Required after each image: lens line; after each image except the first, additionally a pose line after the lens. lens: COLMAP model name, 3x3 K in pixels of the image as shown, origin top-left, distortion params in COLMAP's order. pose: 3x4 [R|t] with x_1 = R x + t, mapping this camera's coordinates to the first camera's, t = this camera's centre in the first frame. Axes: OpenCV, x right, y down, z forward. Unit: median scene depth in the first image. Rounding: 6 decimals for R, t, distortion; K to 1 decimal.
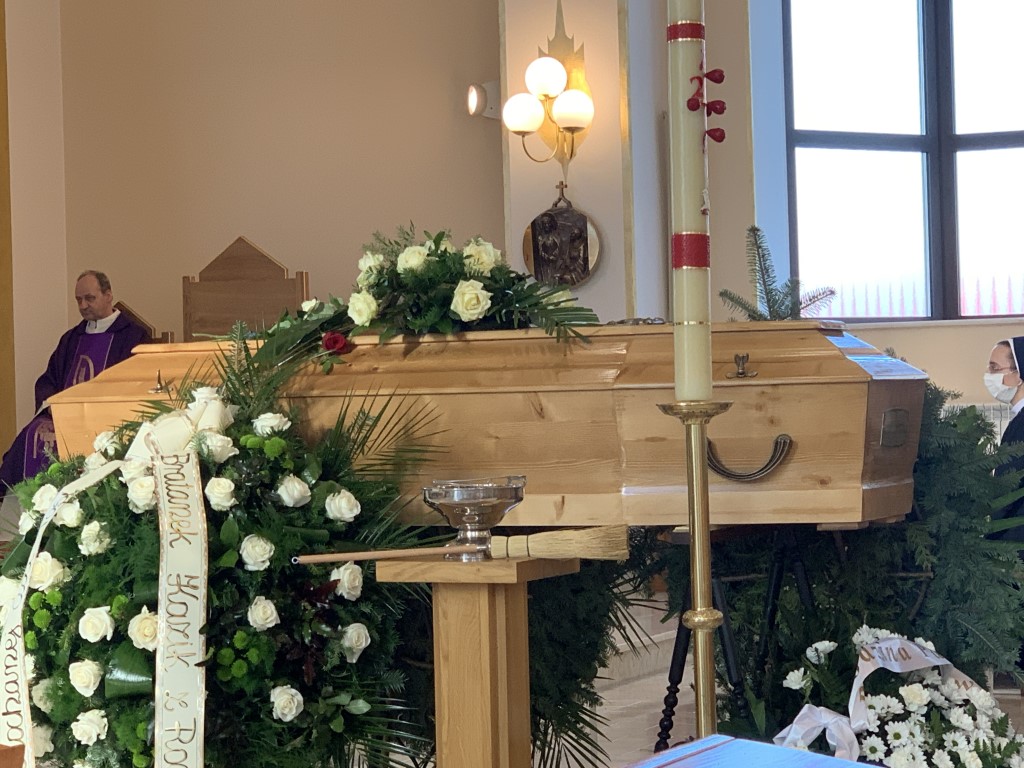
lens RADIAL K [[2720.6, 0, 512.0], [0, 2720.6, 384.0], [0, 0, 1]] dist [0.008228, -0.624802]
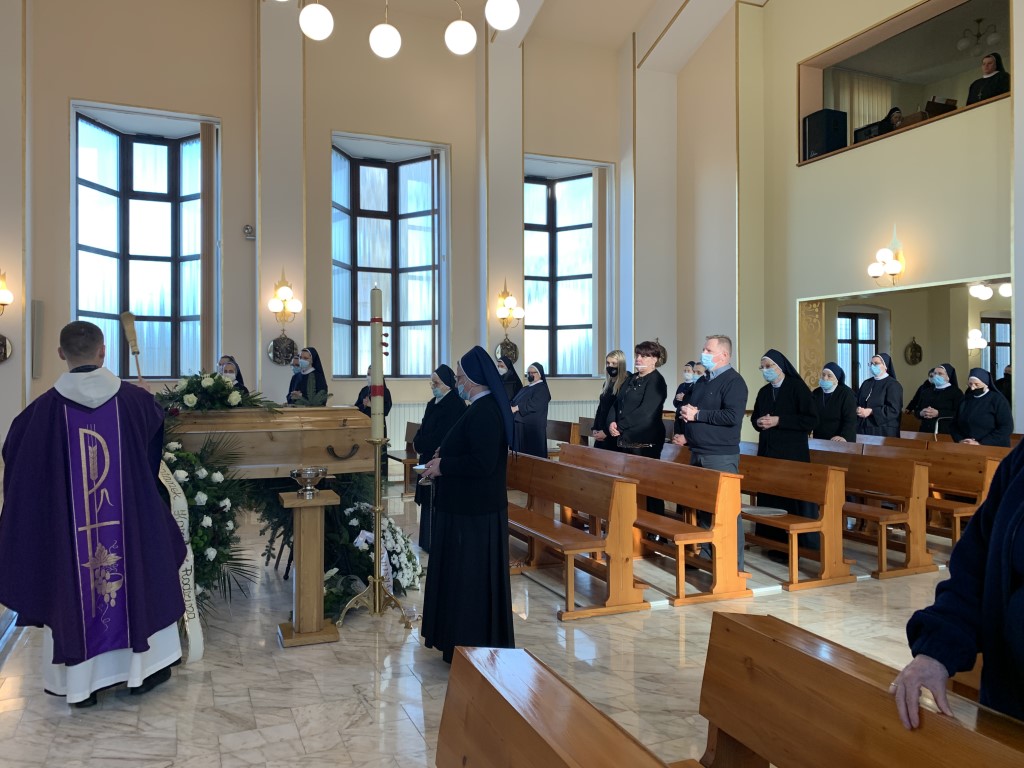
lens RADIAL K [[778.5, 0, 496.2], [0, 778.5, 378.6], [0, 0, 1]] dist [0.075440, -0.101500]
pose [[0.700855, 0.019943, 0.713025, -0.431137], [-0.018804, 0.999778, -0.009480, -0.051484], [-0.713056, -0.006764, 0.701074, 0.253910]]
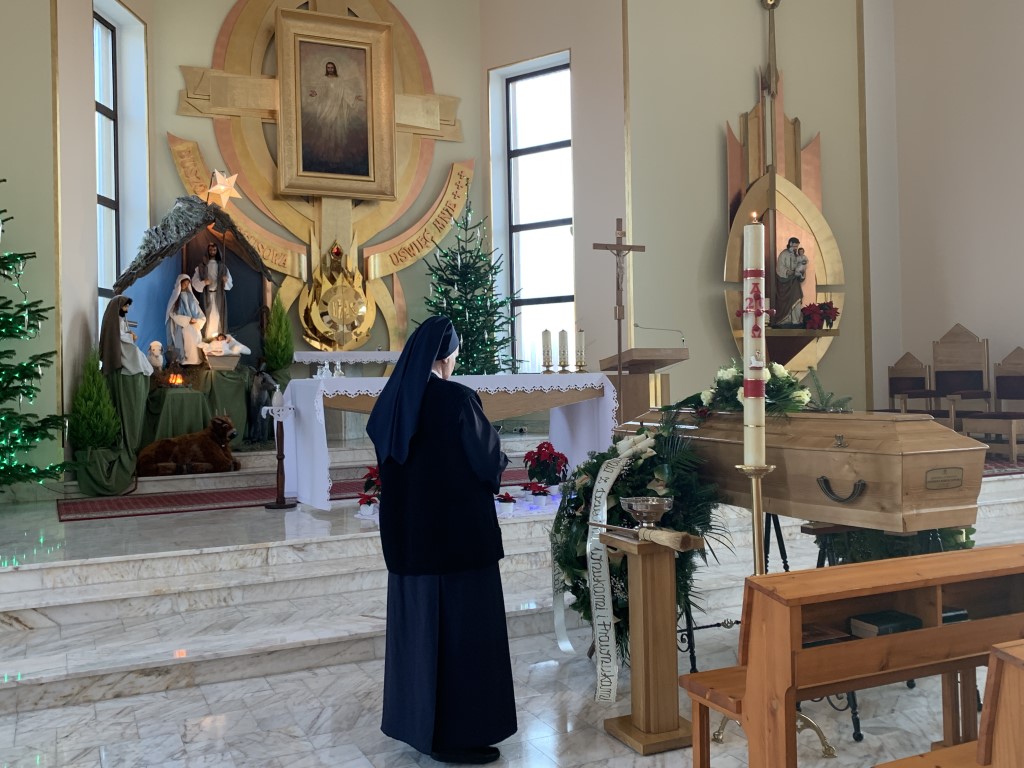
lens RADIAL K [[957.4, 0, 508.9], [0, 957.4, 365.0], [0, 0, 1]] dist [0.123395, -0.314156]
pose [[0.751984, -0.001654, -0.659179, 0.354020], [0.007634, 0.999952, 0.006200, -0.065326], [0.659137, -0.009694, 0.751961, 0.351438]]
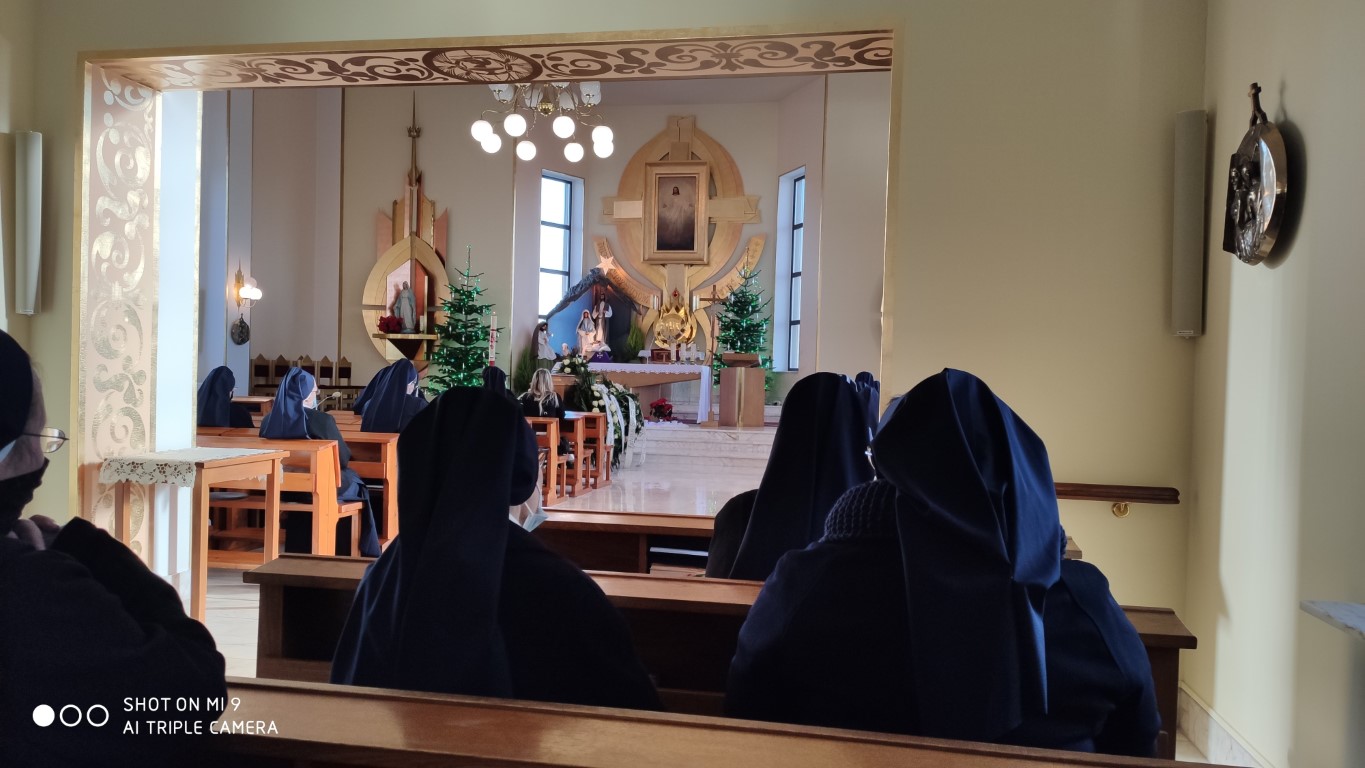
lens RADIAL K [[1018.9, 0, 684.1], [0, 1018.9, 393.6], [0, 0, 1]] dist [0.058739, -0.004289]
pose [[0.222759, 0.045720, -0.973801, 2.381226], [-0.025941, 0.998824, 0.040961, -0.082363], [0.974528, 0.016137, 0.223683, 0.817890]]
